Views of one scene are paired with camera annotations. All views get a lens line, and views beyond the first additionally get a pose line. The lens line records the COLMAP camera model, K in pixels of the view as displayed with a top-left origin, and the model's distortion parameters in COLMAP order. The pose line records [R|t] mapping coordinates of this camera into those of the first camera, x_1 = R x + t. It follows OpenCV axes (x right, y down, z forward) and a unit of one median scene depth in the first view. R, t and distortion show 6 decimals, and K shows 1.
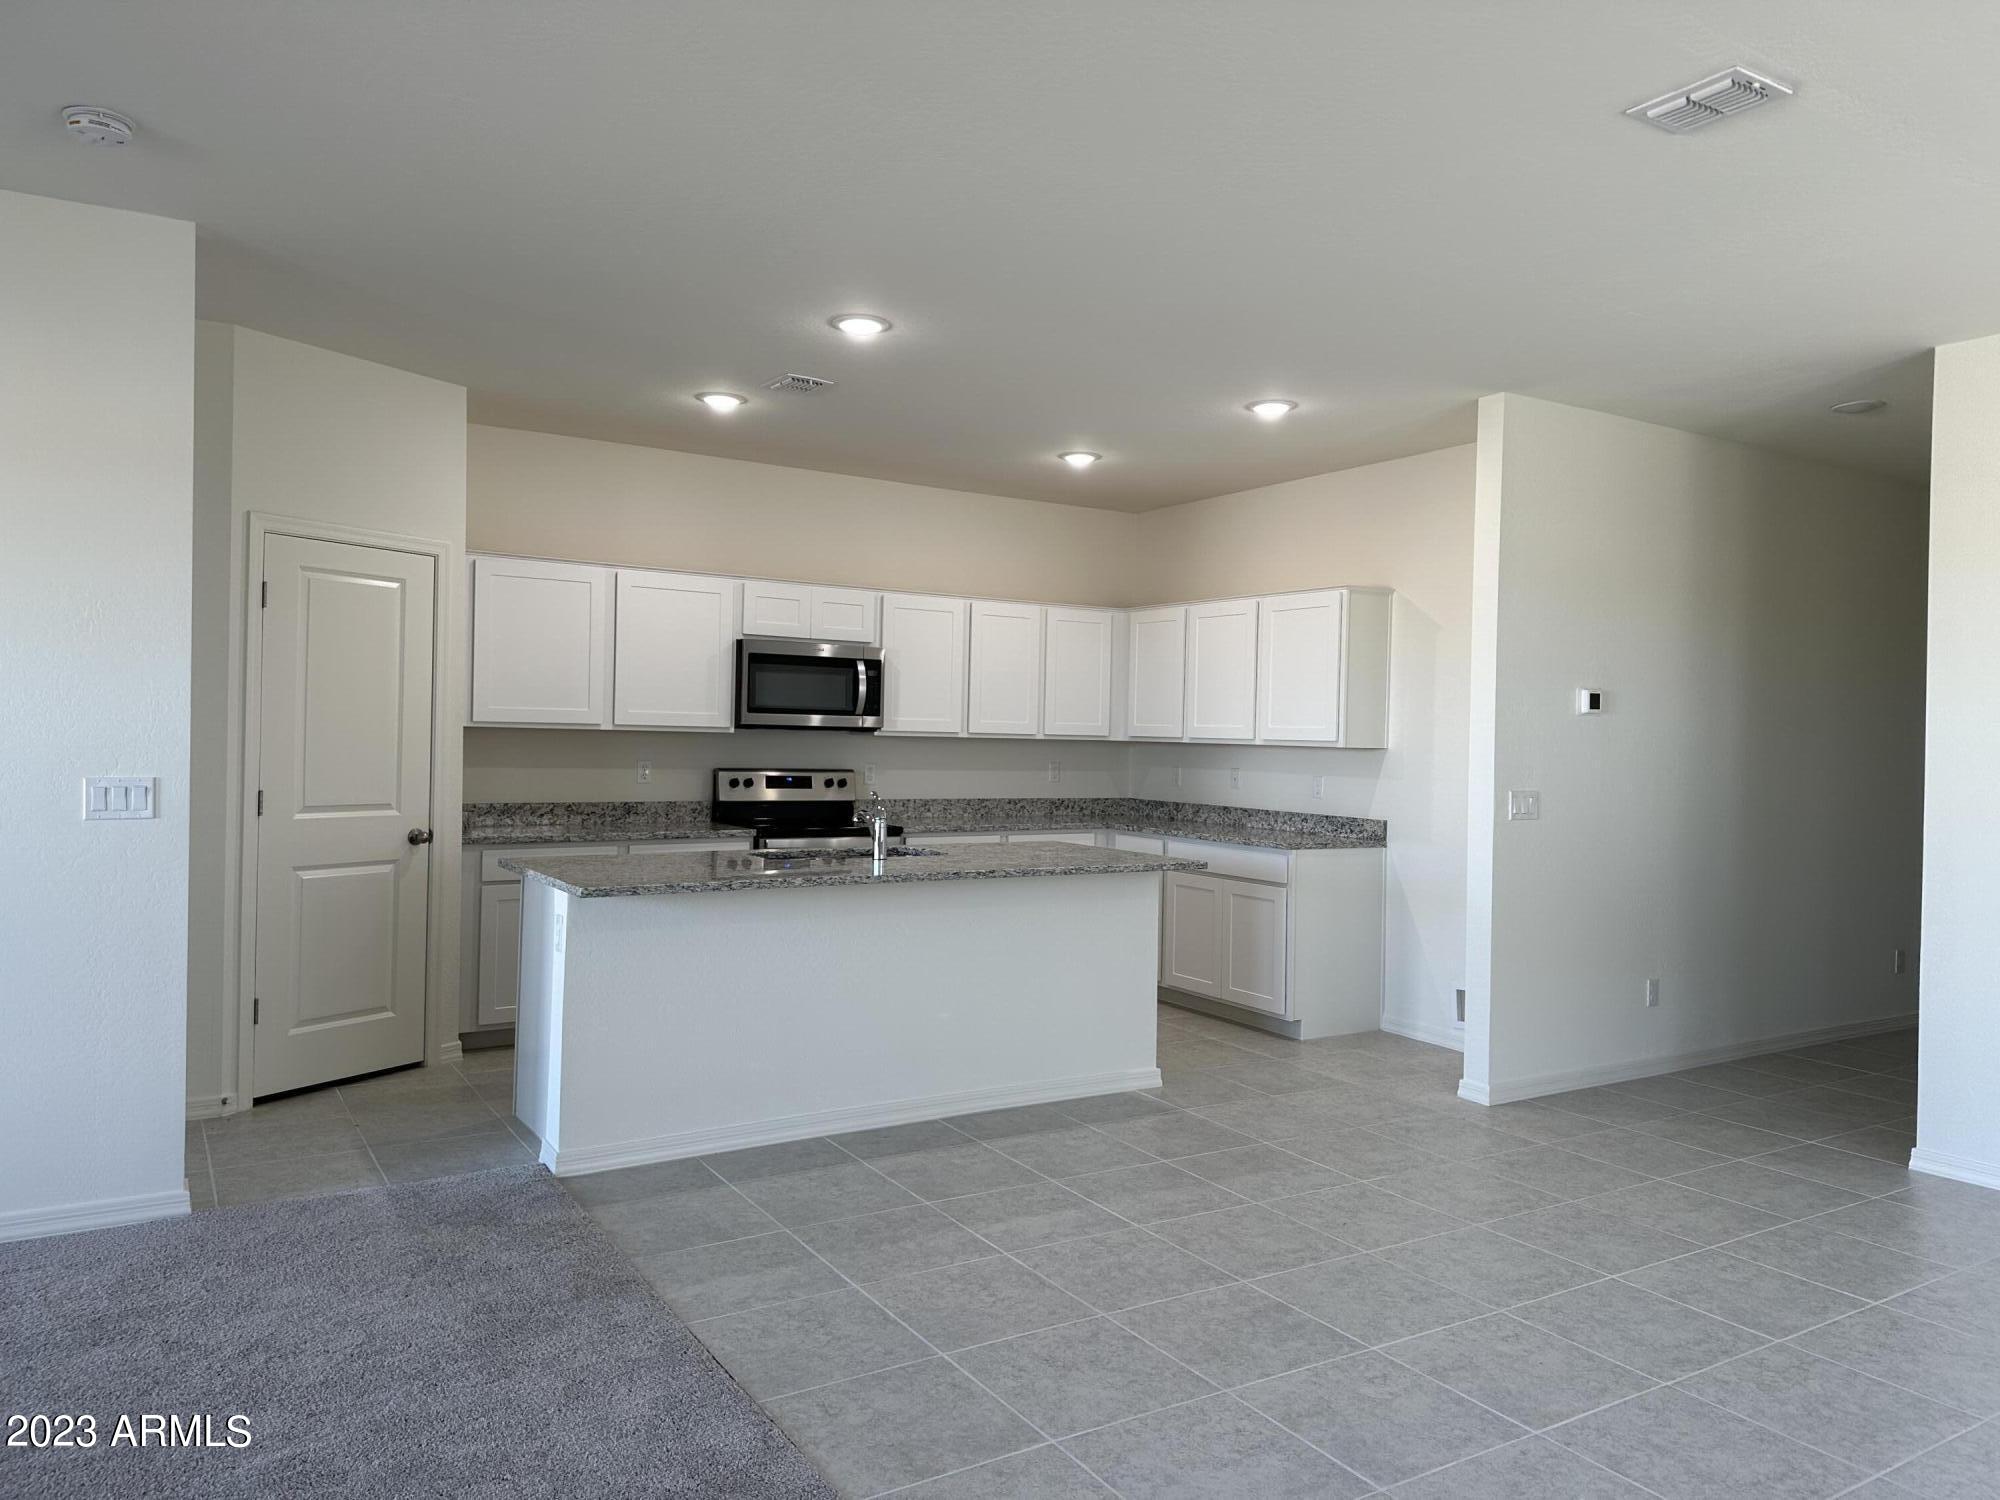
lens RADIAL K [[1376.6, 0, 997.3], [0, 1376.6, 738.5], [0, 0, 1]] dist [0.119878, -0.157148]
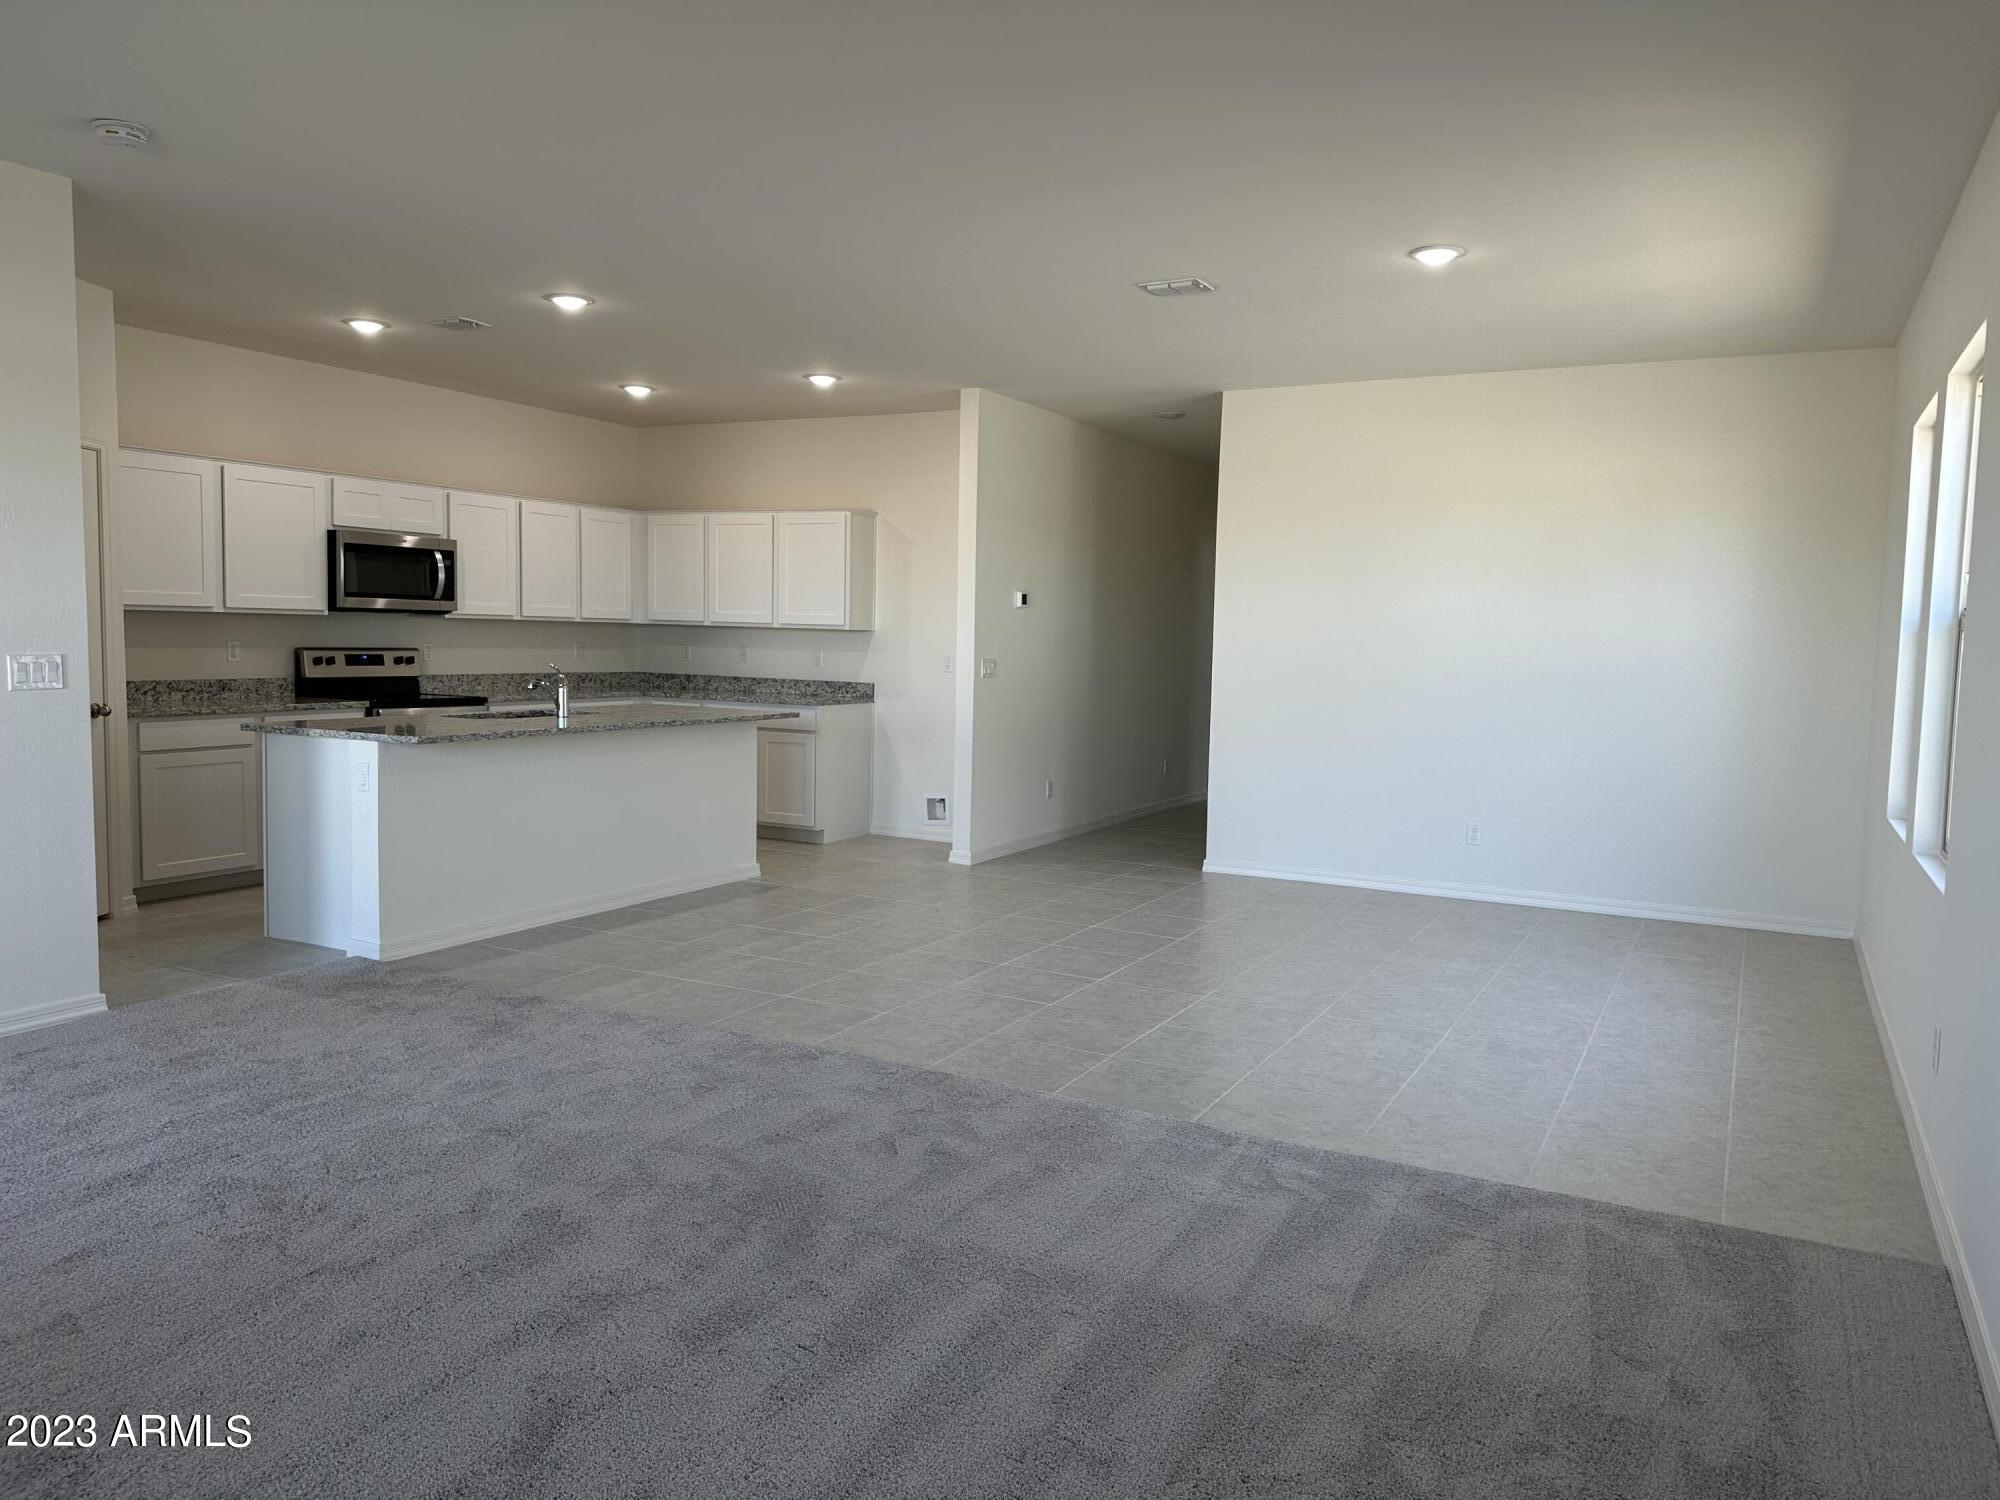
lens RADIAL K [[1376.6, 0, 997.3], [0, 1376.6, 738.5], [0, 0, 1]] dist [0.119878, -0.157148]
pose [[0.871873, -0.039573, 0.488131, -0.276633], [-0.002728, 0.996322, 0.085645, -0.003336], [-0.489725, -0.076004, 0.868558, -0.242582]]
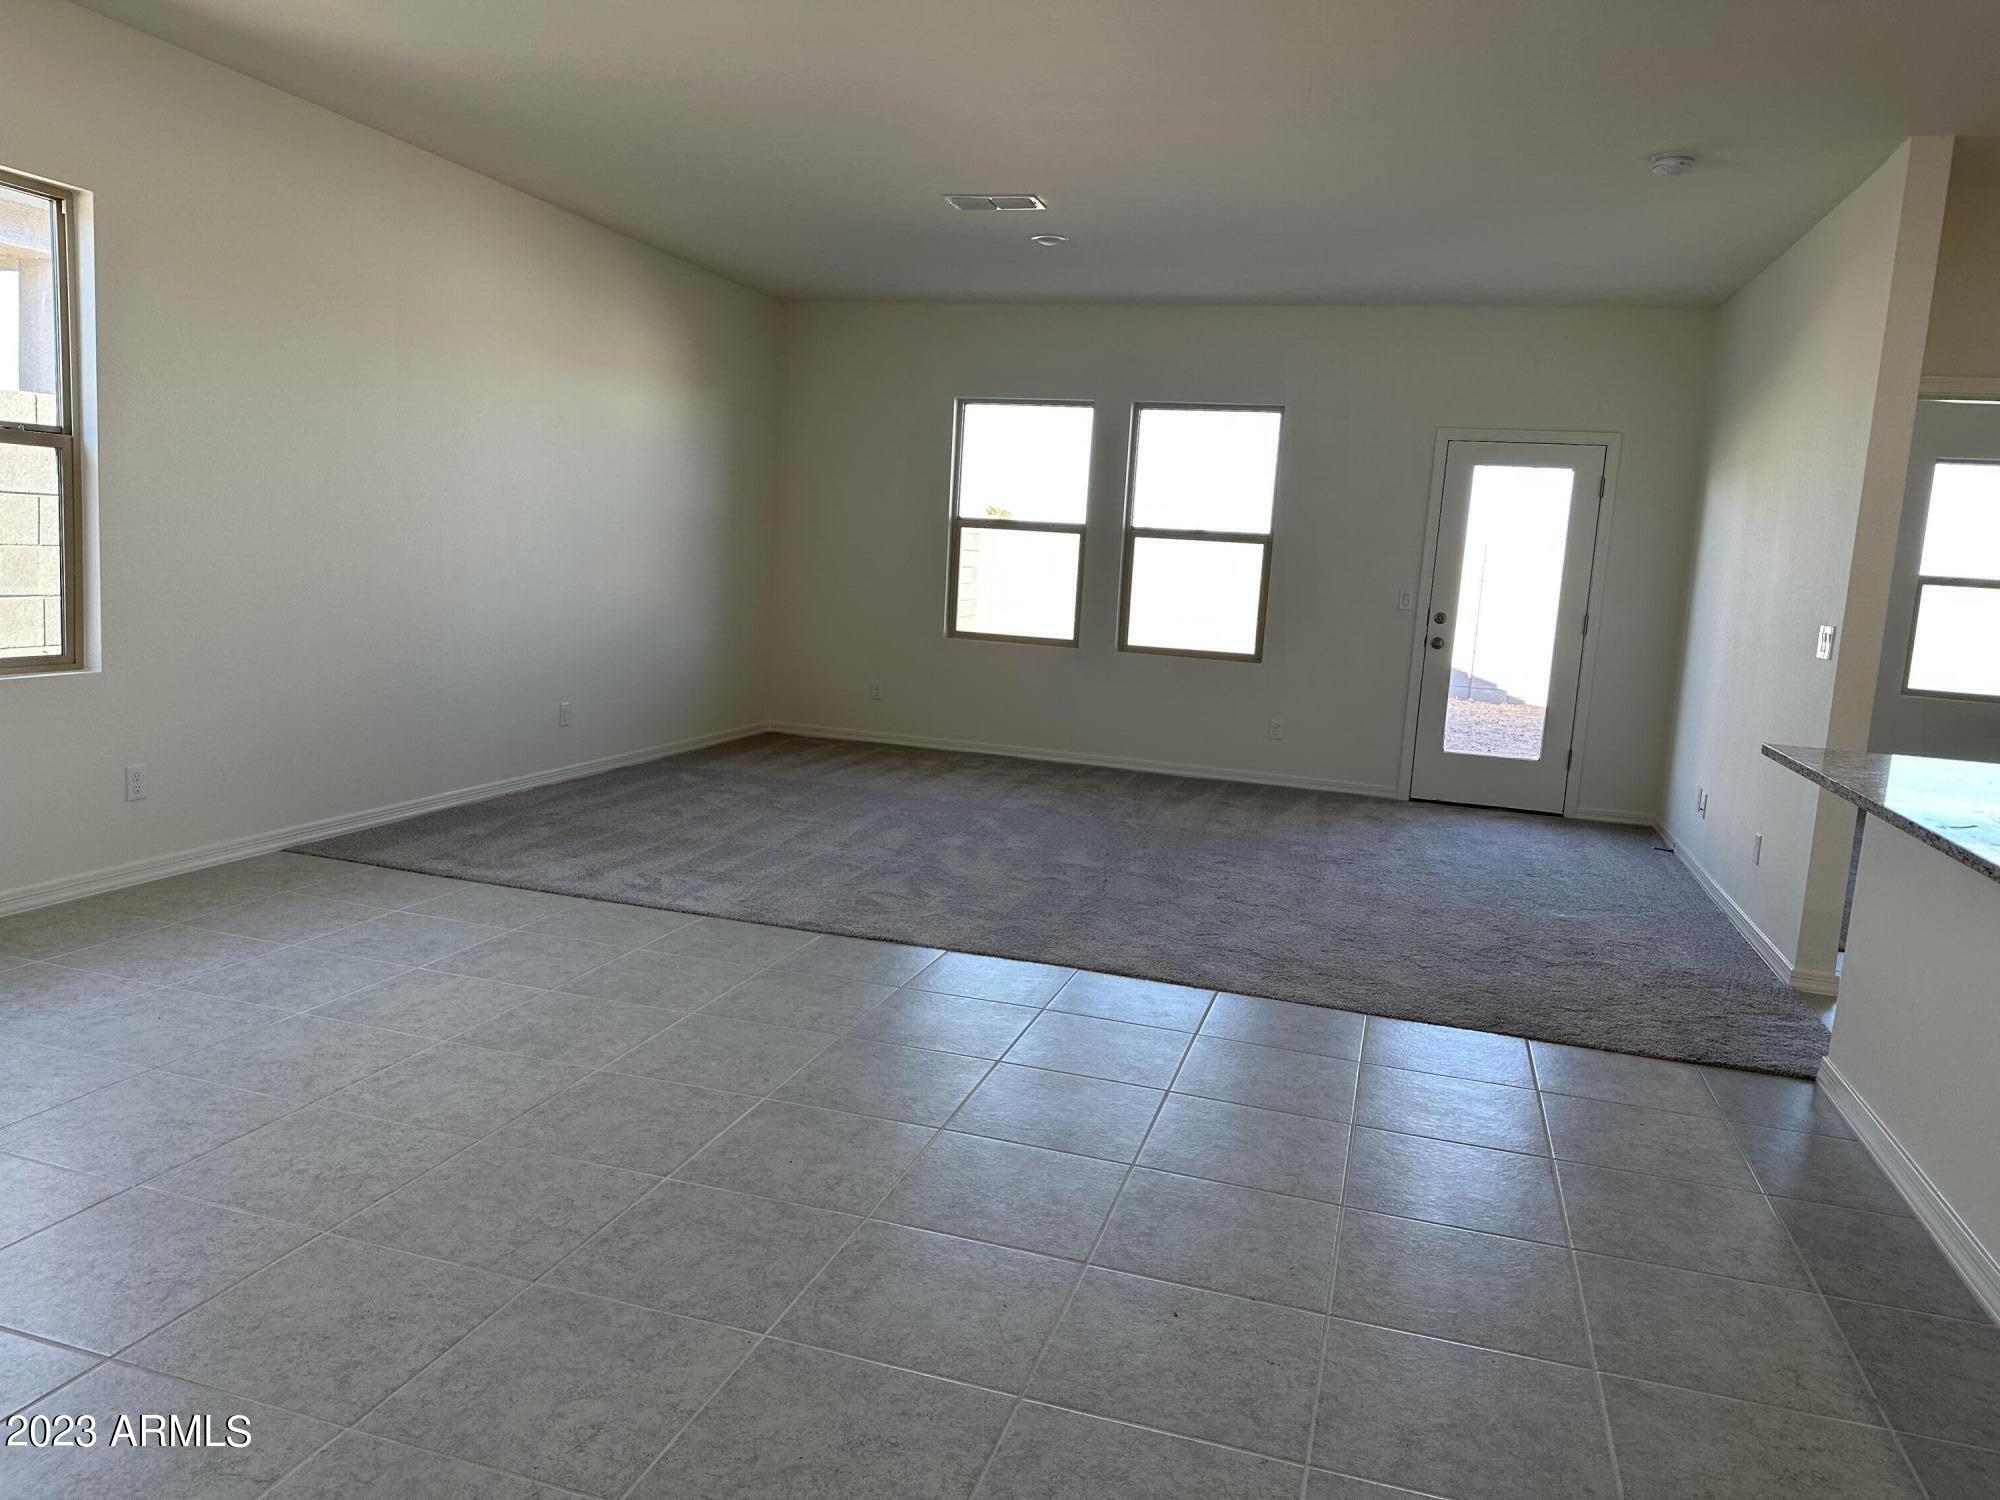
lens RADIAL K [[1419.4, 0, 1000.0], [0, 1419.4, 750.0], [0, 0, 1]] dist [0.000292, 0.000050]
pose [[-0.751554, 0.028474, -0.659056, 0.399711], [-0.078324, 0.988149, 0.132009, 0.017673], [0.655005, 0.150832, -0.740418, 0.780414]]
